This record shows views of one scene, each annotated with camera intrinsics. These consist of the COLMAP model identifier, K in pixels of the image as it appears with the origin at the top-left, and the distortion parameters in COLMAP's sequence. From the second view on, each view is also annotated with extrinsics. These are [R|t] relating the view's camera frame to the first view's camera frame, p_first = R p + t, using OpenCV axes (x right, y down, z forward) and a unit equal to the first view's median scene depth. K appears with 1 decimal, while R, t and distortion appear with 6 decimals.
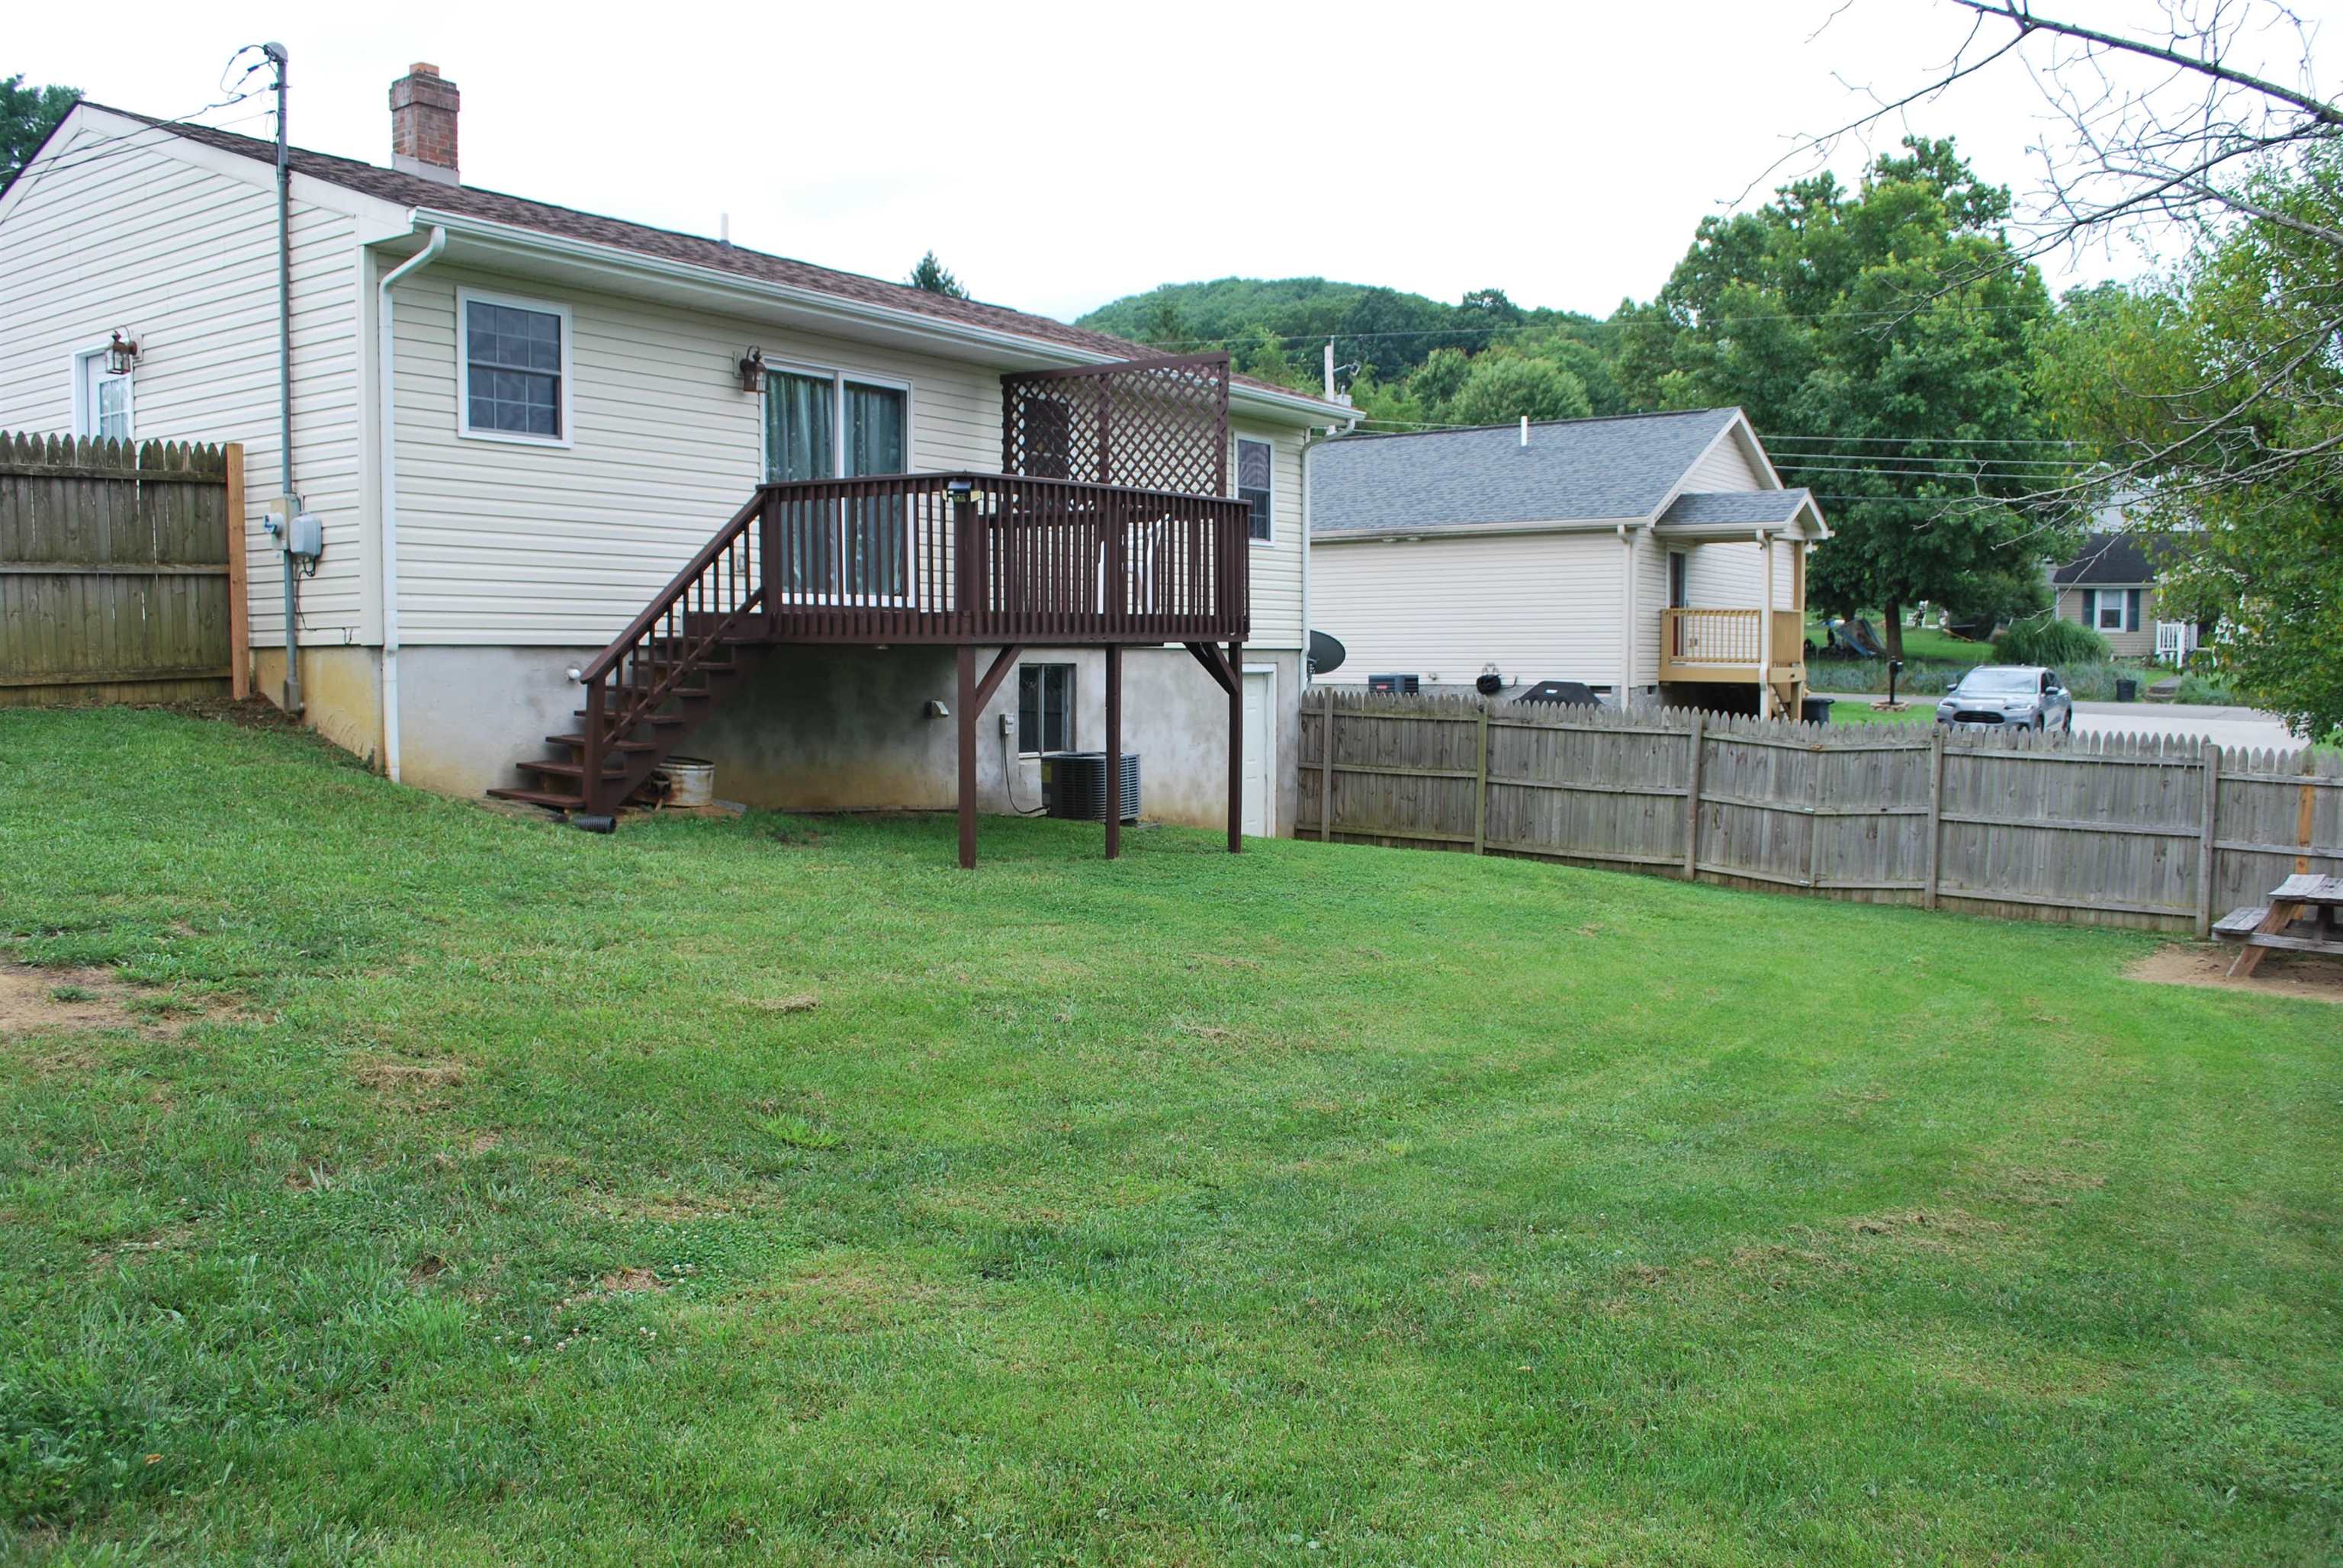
lens RADIAL K [[1857.0, 0, 1173.9], [0, 1857.0, 807.8], [0, 0, 1]] dist [-0.081709, 0.001594]
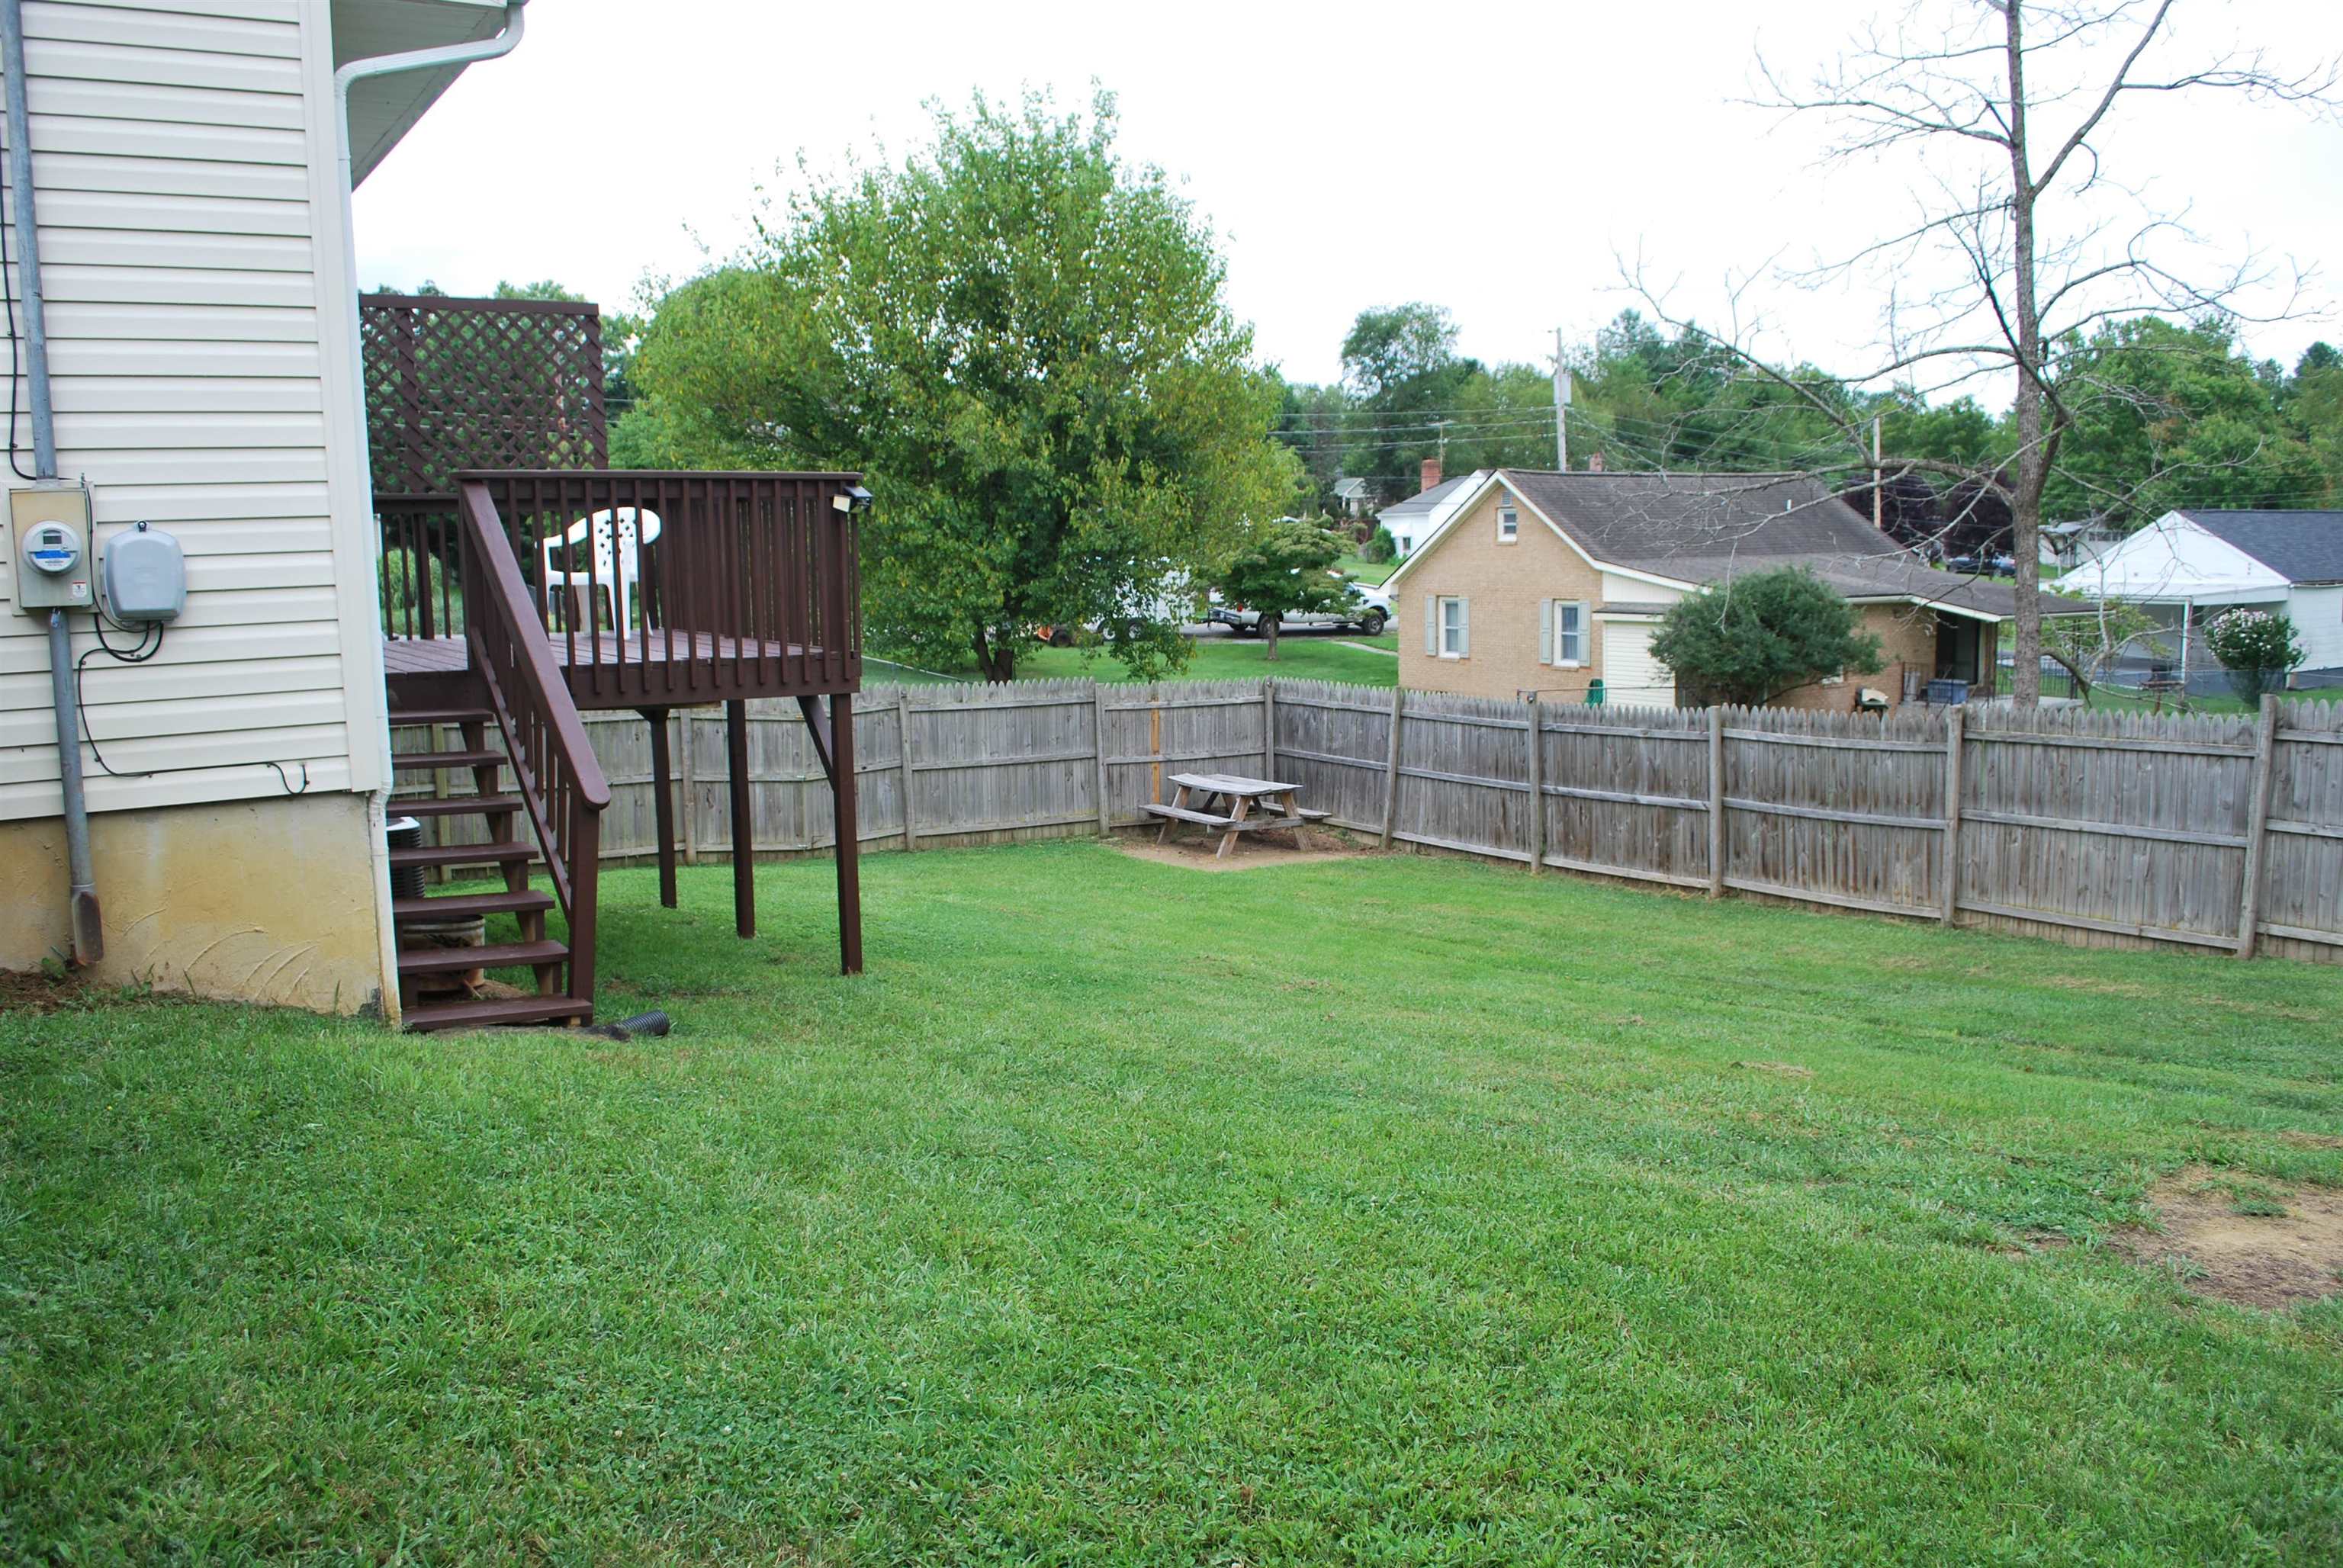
lens RADIAL K [[1857.0, 0, 1173.9], [0, 1857.0, 807.8], [0, 0, 1]] dist [-0.081709, 0.001594]
pose [[0.378509, -0.139065, 0.915091, -0.630014], [0.094701, 0.989279, 0.111168, -0.091091], [-0.920740, 0.044583, 0.387620, 0.453113]]
